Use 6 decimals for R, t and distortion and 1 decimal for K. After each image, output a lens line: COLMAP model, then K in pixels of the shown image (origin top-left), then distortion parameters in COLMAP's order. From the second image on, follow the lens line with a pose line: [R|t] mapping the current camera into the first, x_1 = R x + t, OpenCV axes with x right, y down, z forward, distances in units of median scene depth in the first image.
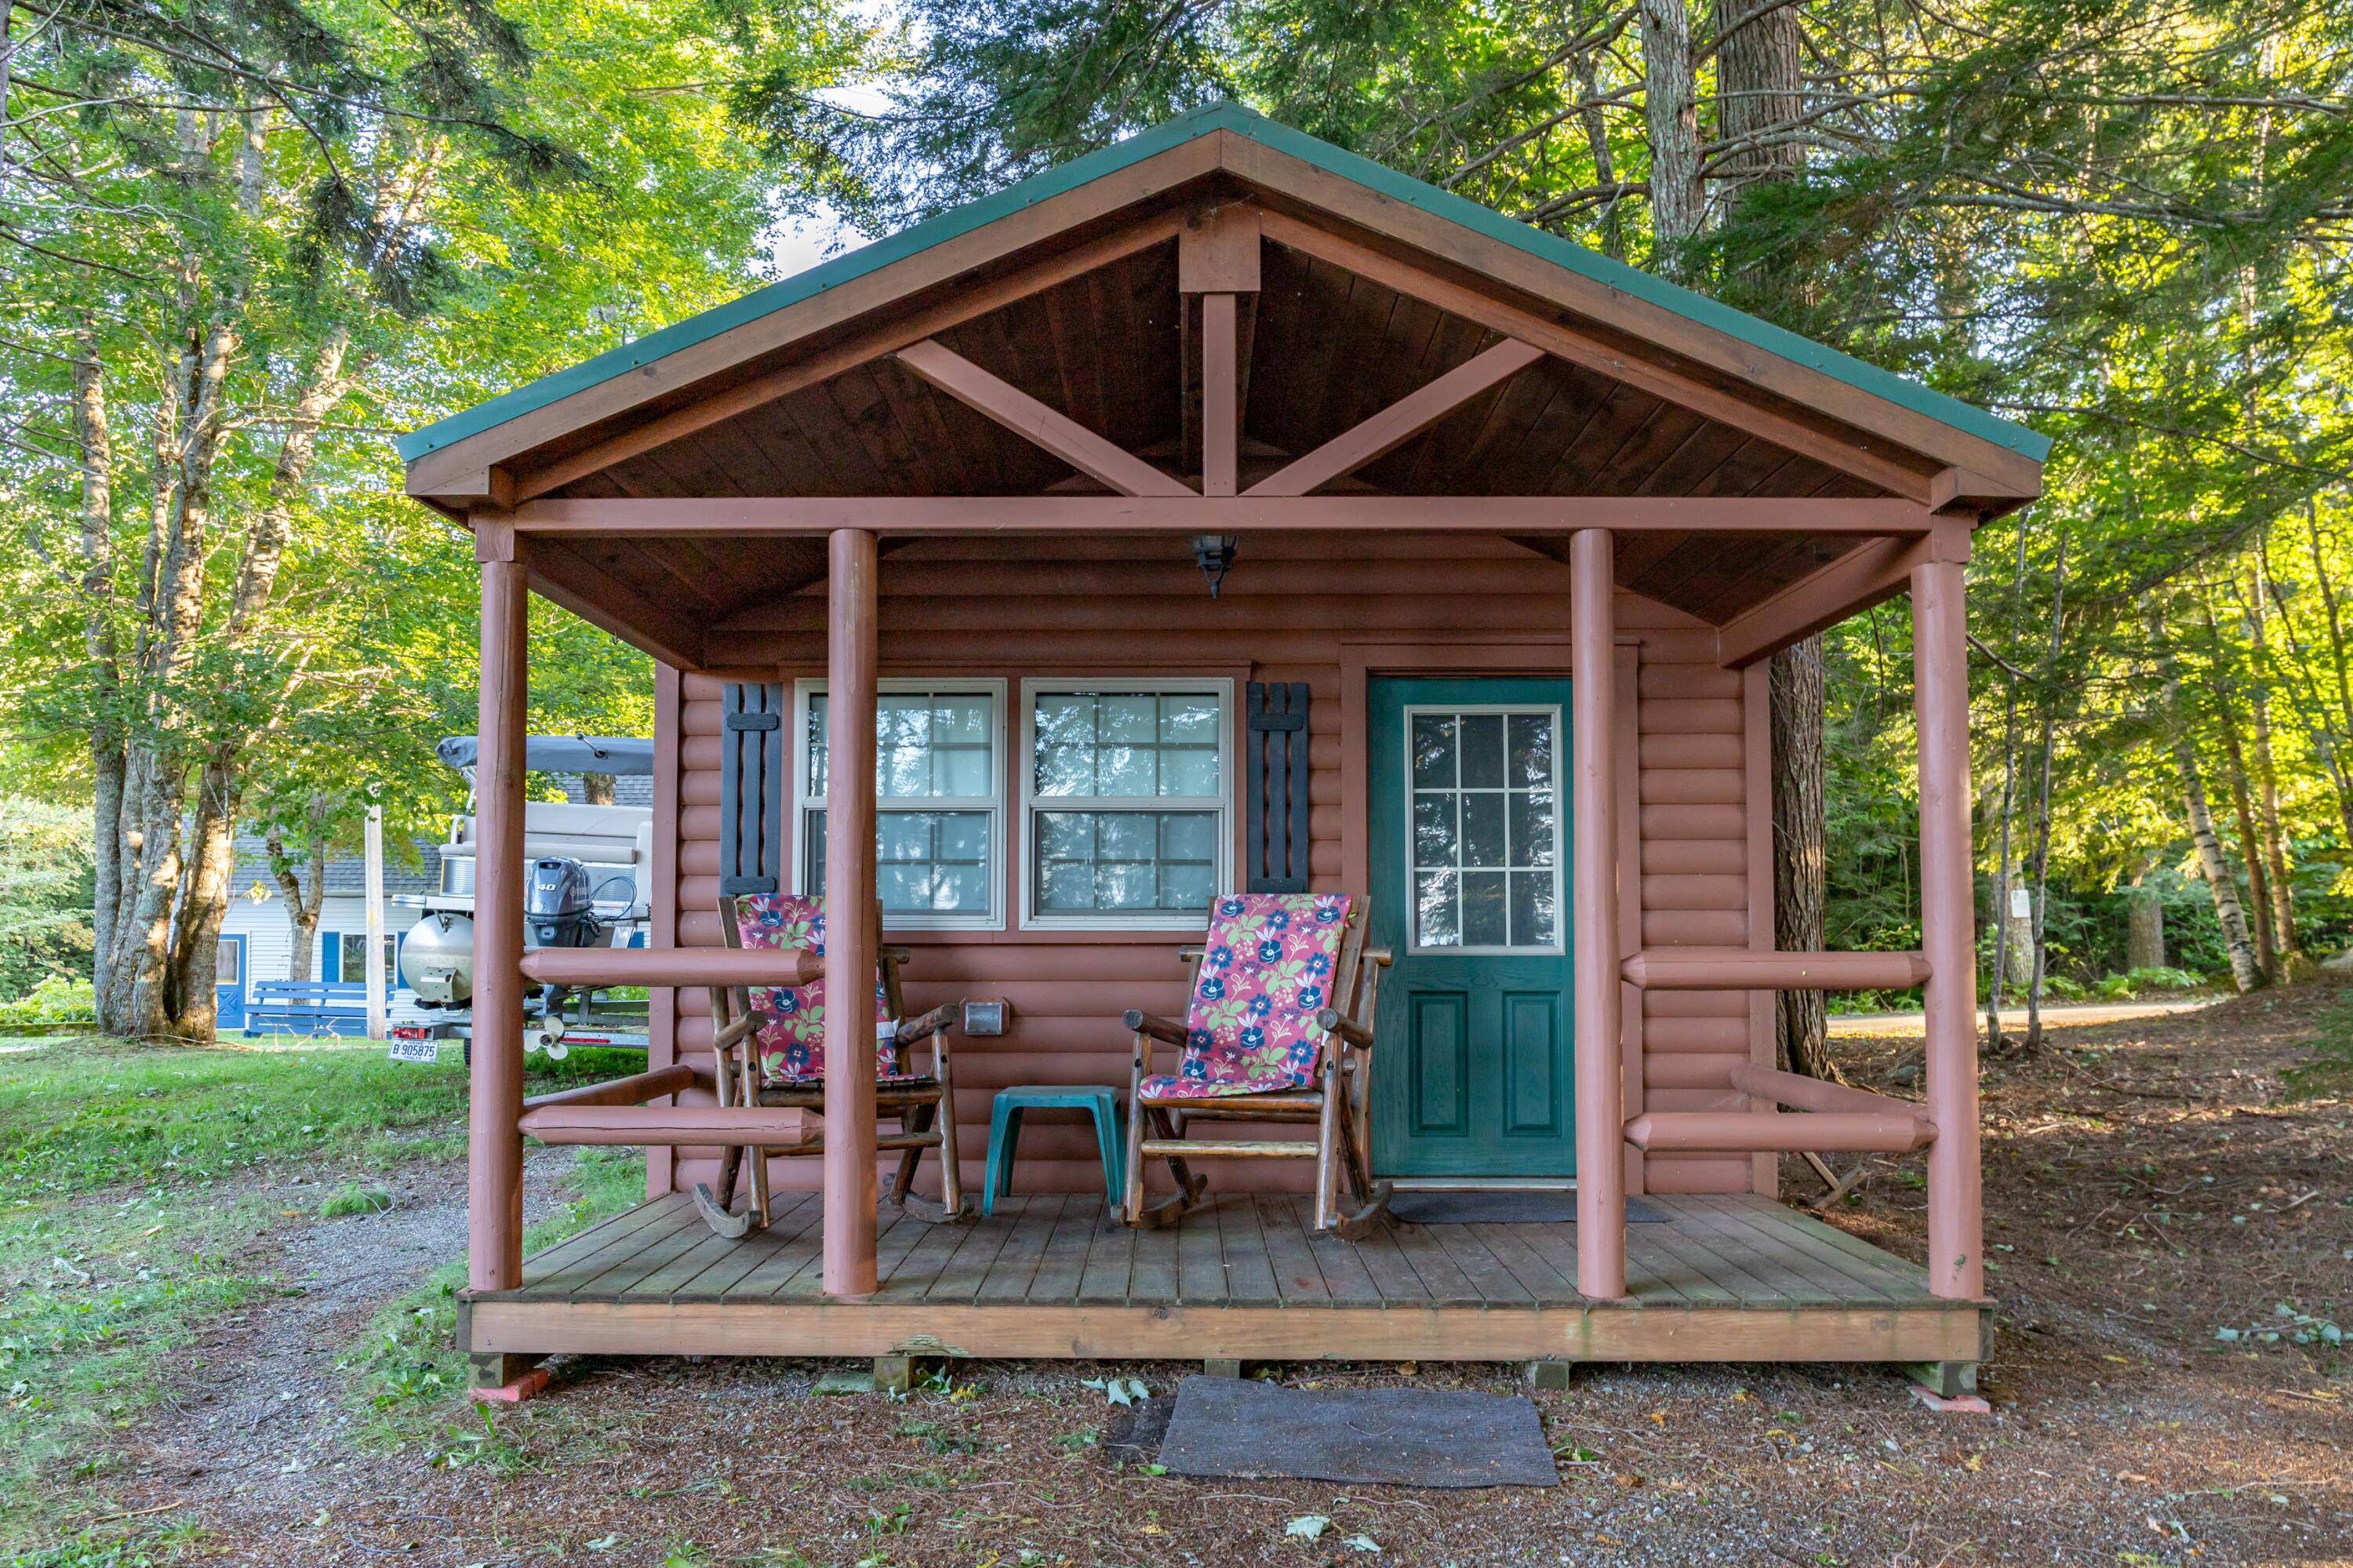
lens RADIAL K [[1613.7, 0, 1167.4], [0, 1613.7, 802.9], [0, 0, 1]] dist [-0.008736, -0.001294]
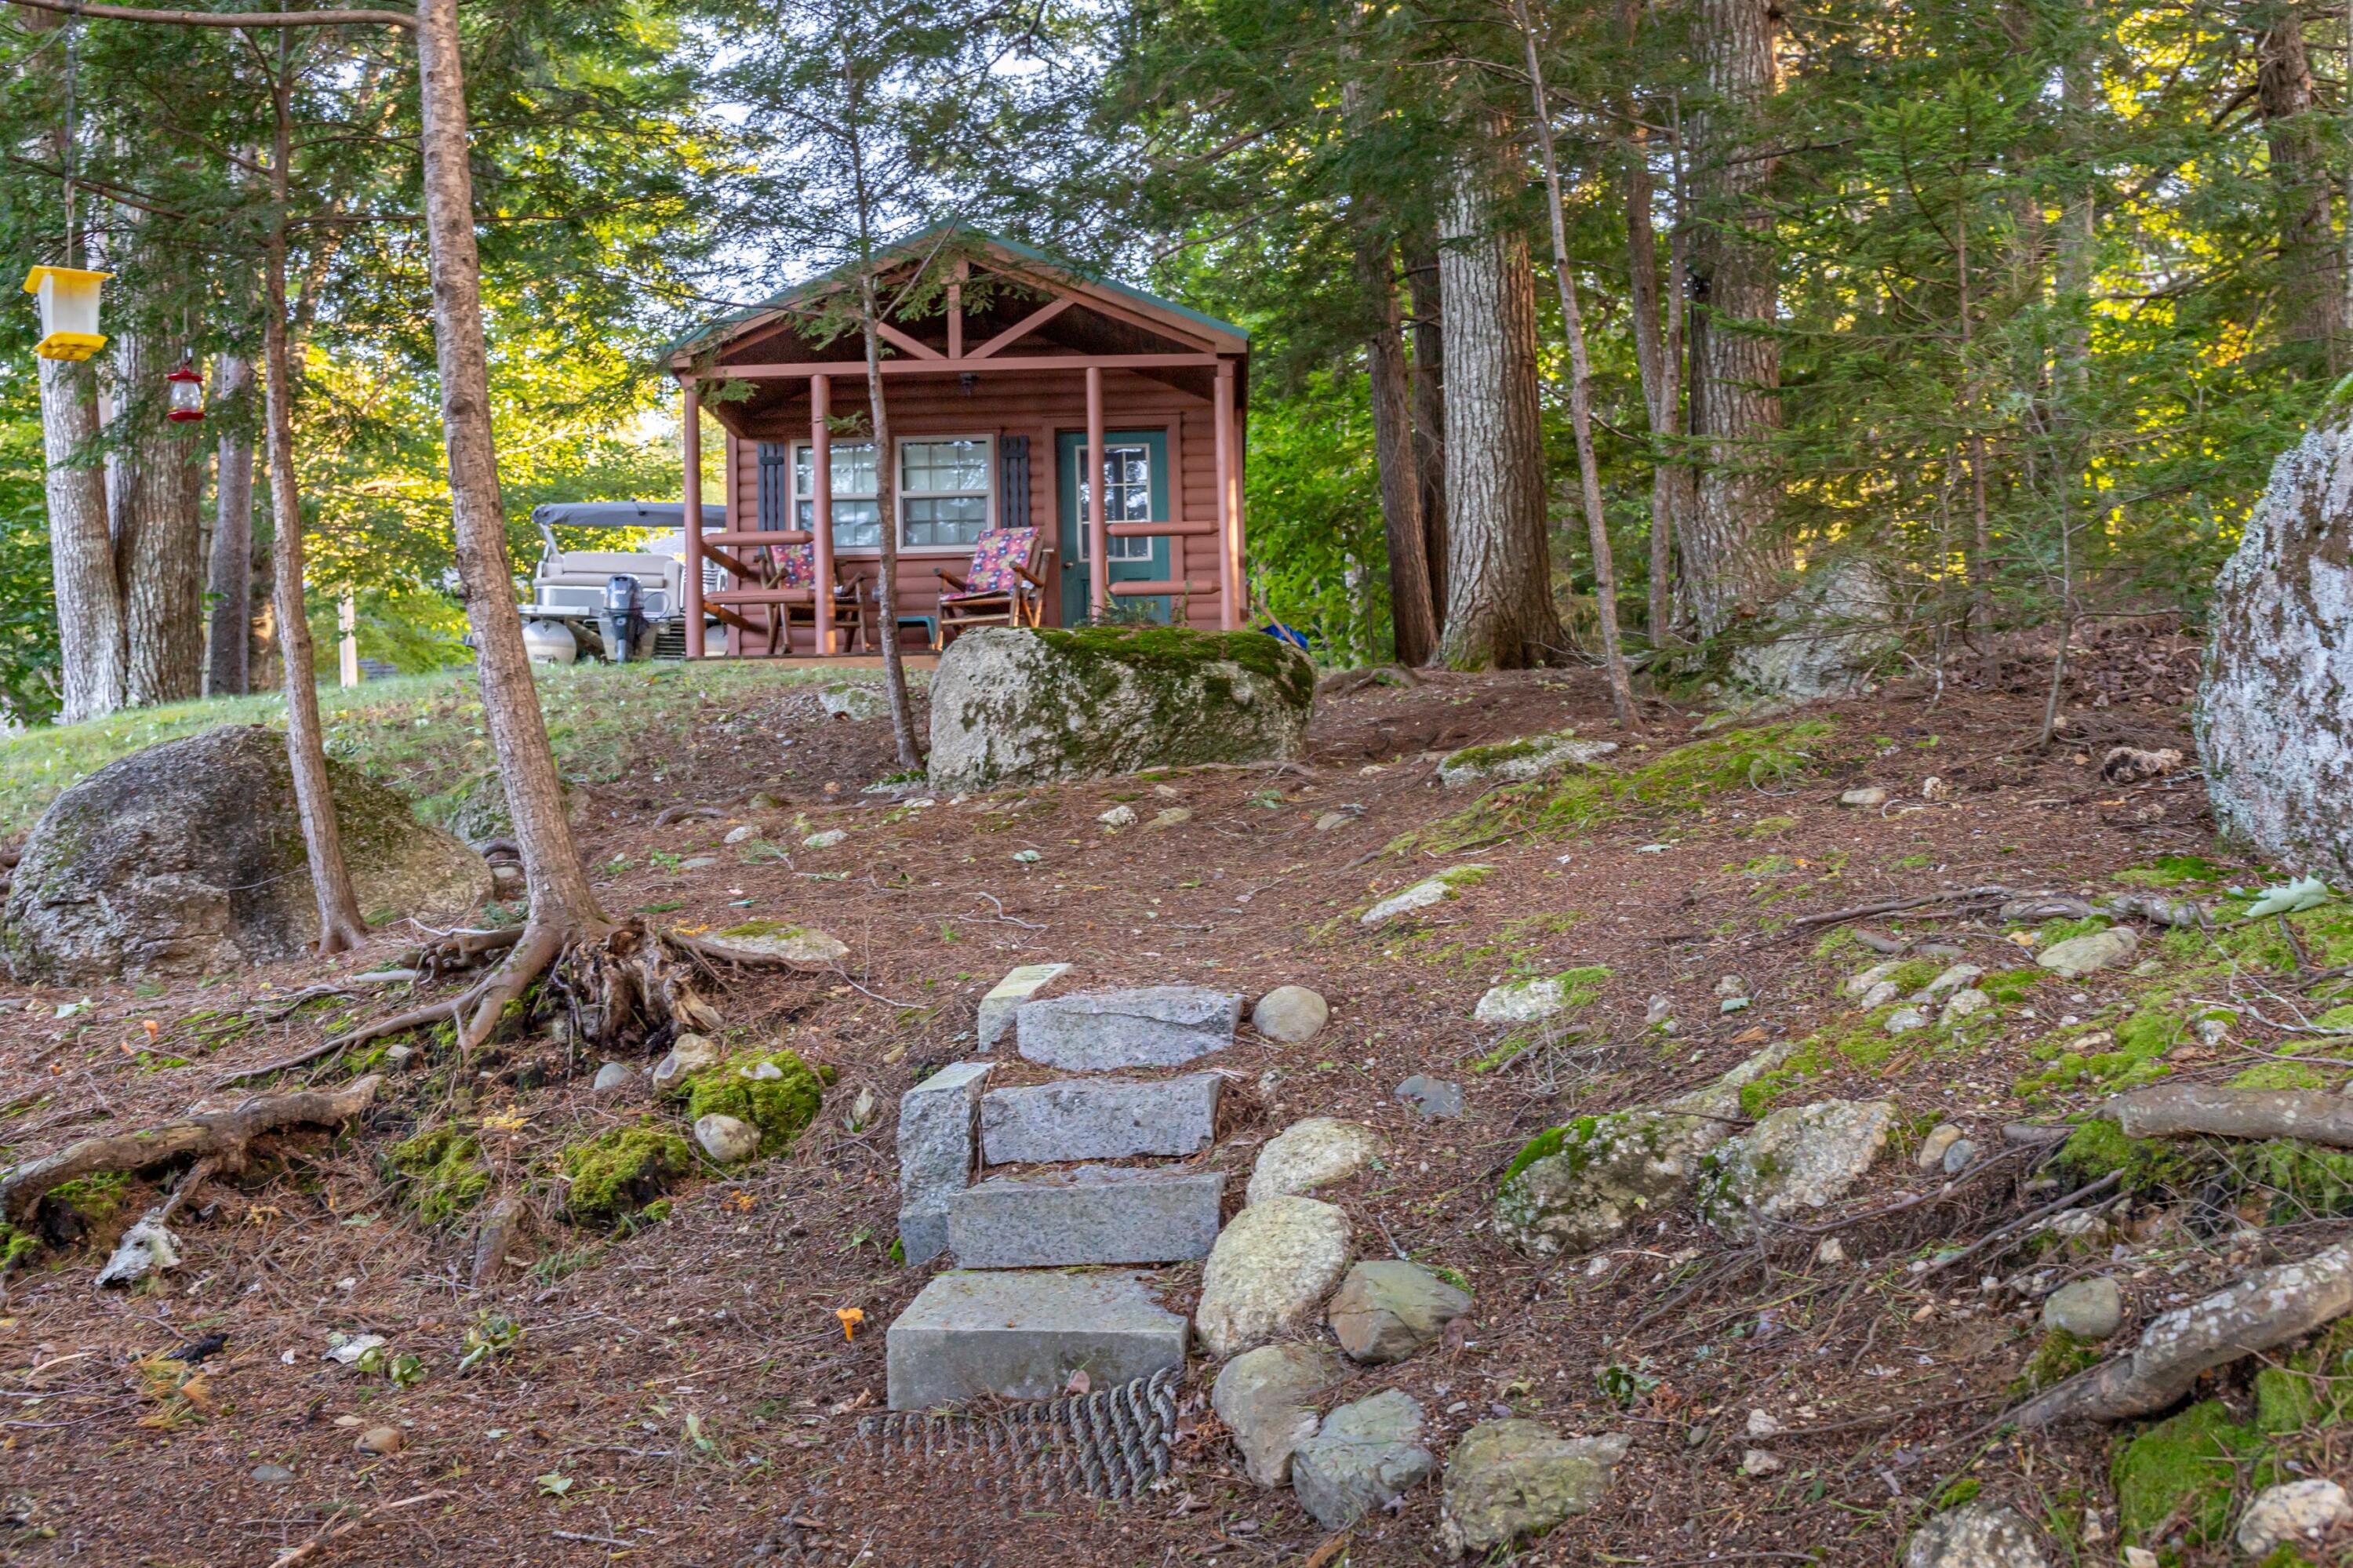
lens RADIAL K [[2242.4, 0, 1177.3], [0, 2242.4, 788.3], [0, 0, 1]] dist [-0.038321, 0.000000]
pose [[0.999585, -0.021178, -0.019518, 0.373996], [0.022058, 0.998698, 0.045989, 0.293427], [0.018519, -0.046400, 0.998751, -2.235010]]
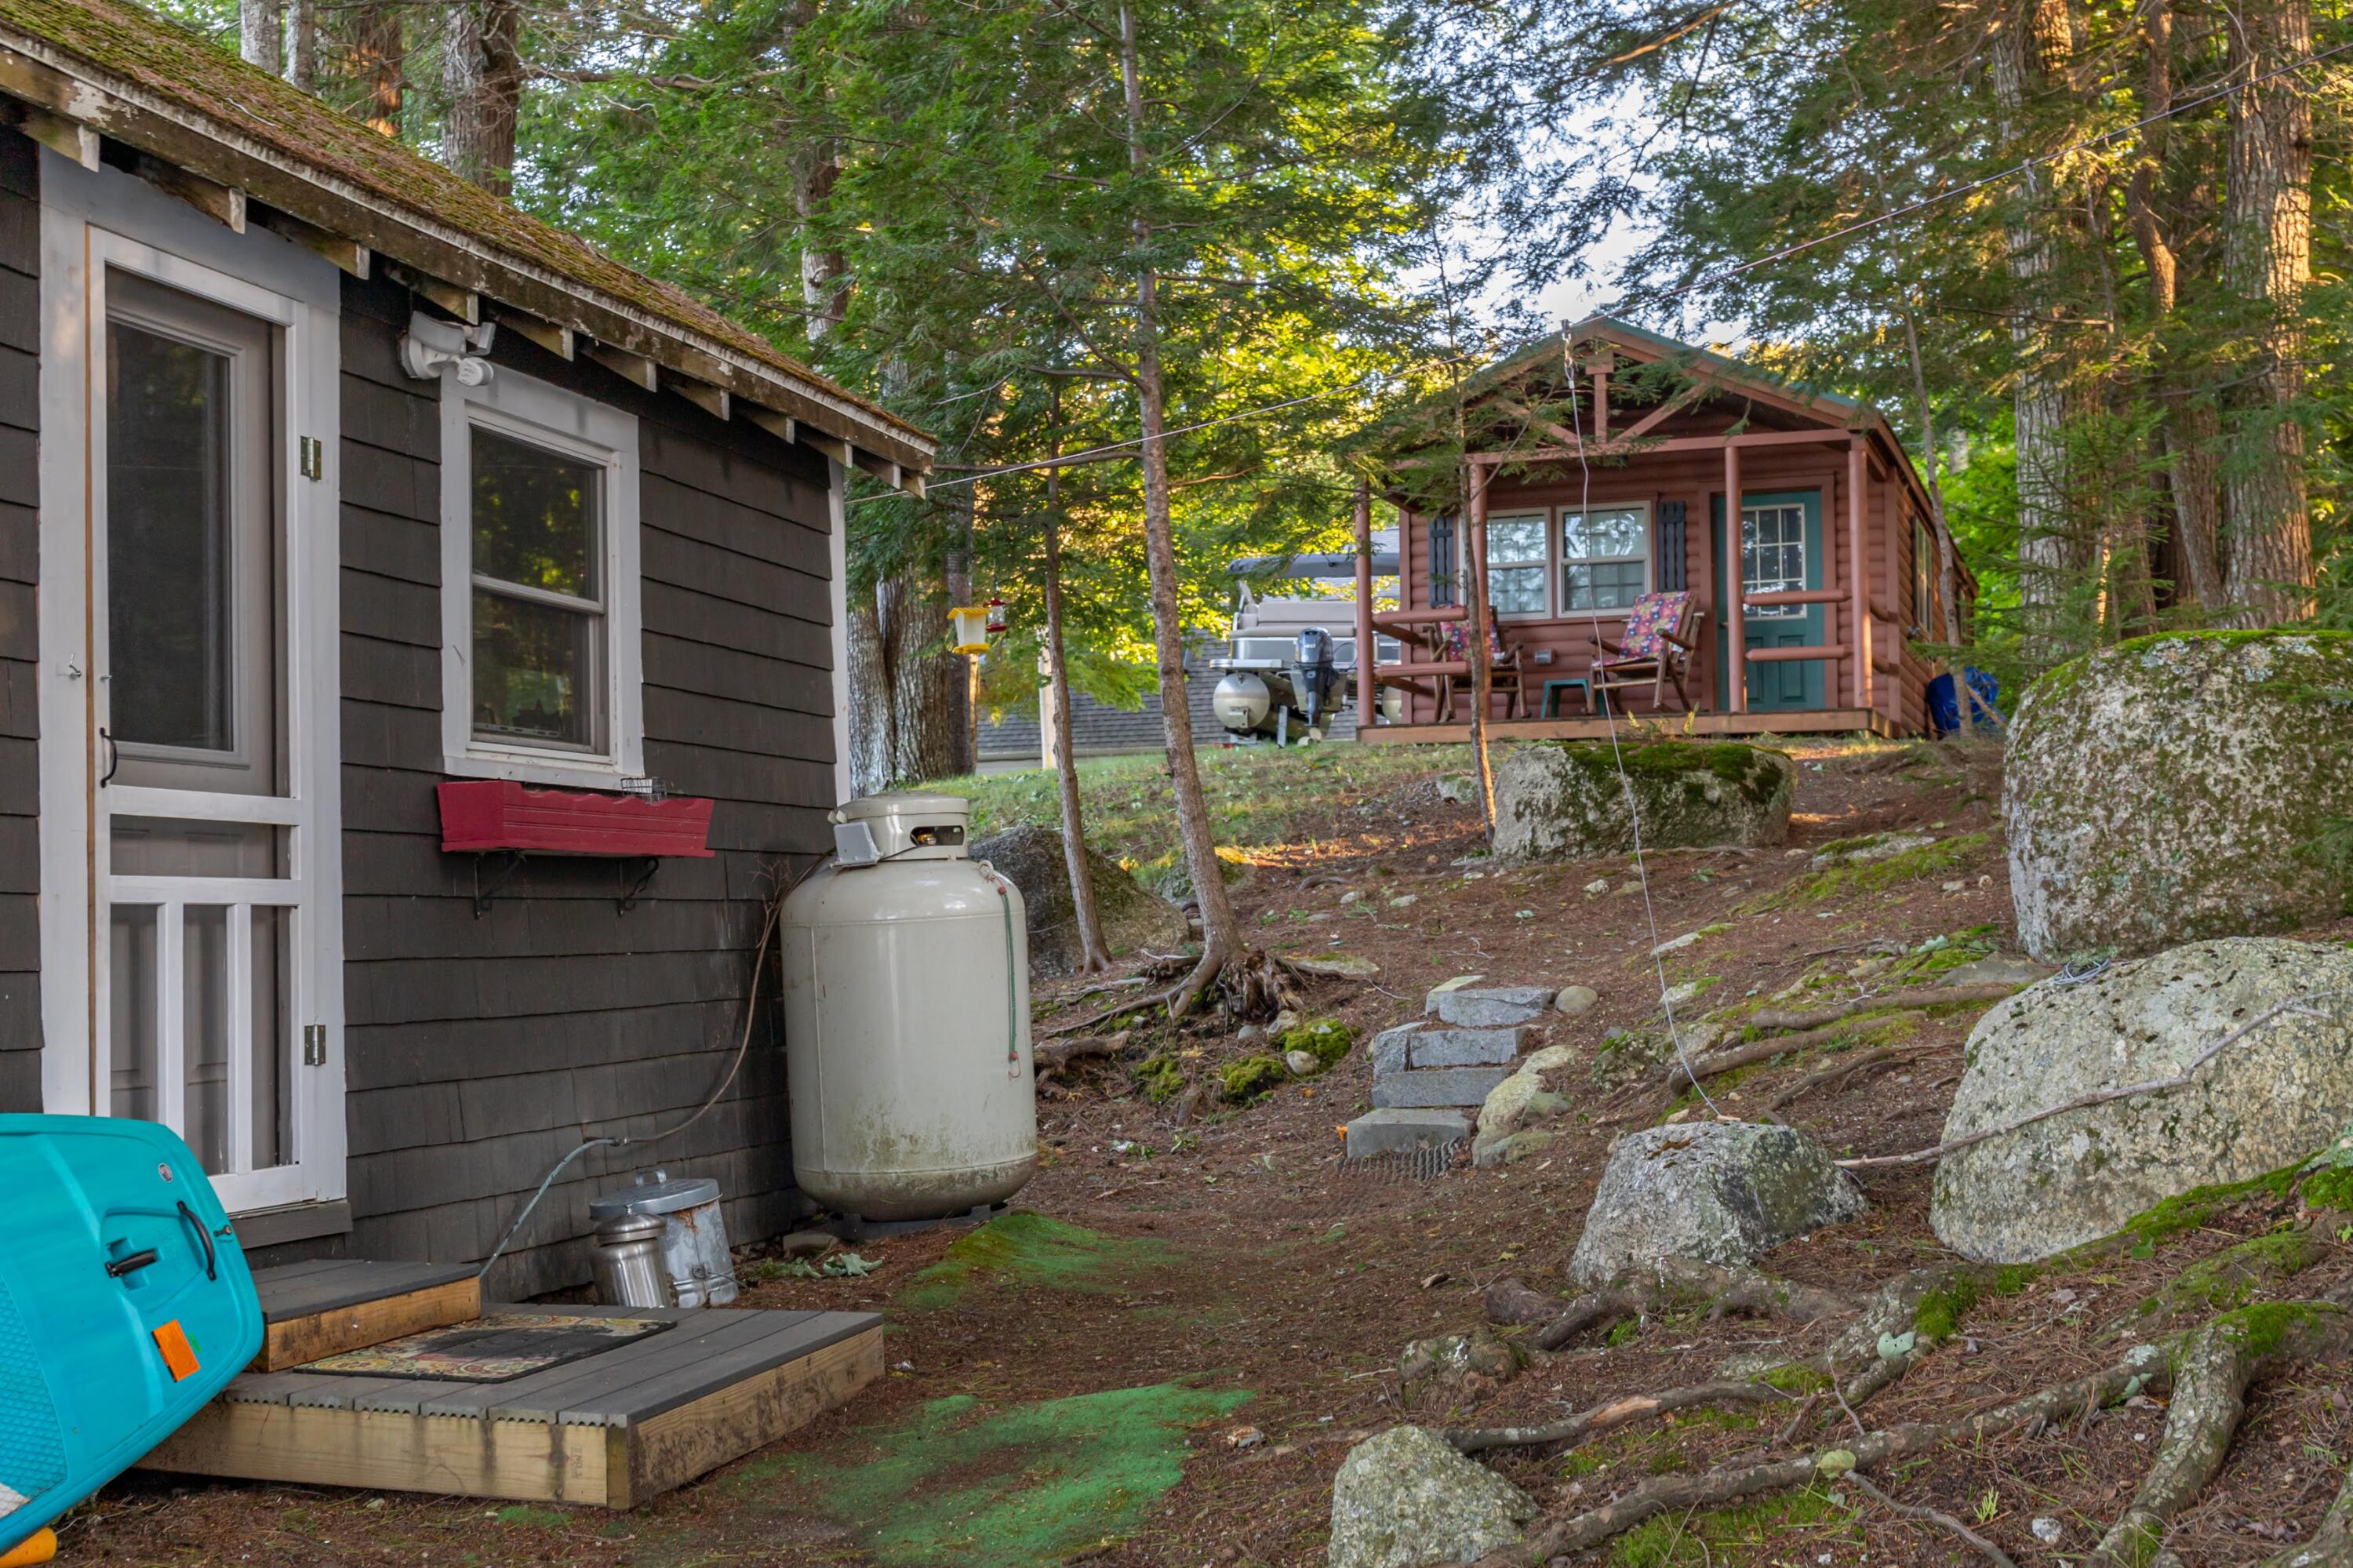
lens RADIAL K [[2884.6, 0, 1171.7], [0, 2884.6, 799.7], [0, 0, 1]] dist [0.032274, 0.000000]
pose [[0.947251, -0.027575, -0.319304, 0.763658], [0.040394, 0.998619, 0.033593, 0.195952], [0.317936, -0.044719, 0.947057, -3.392426]]
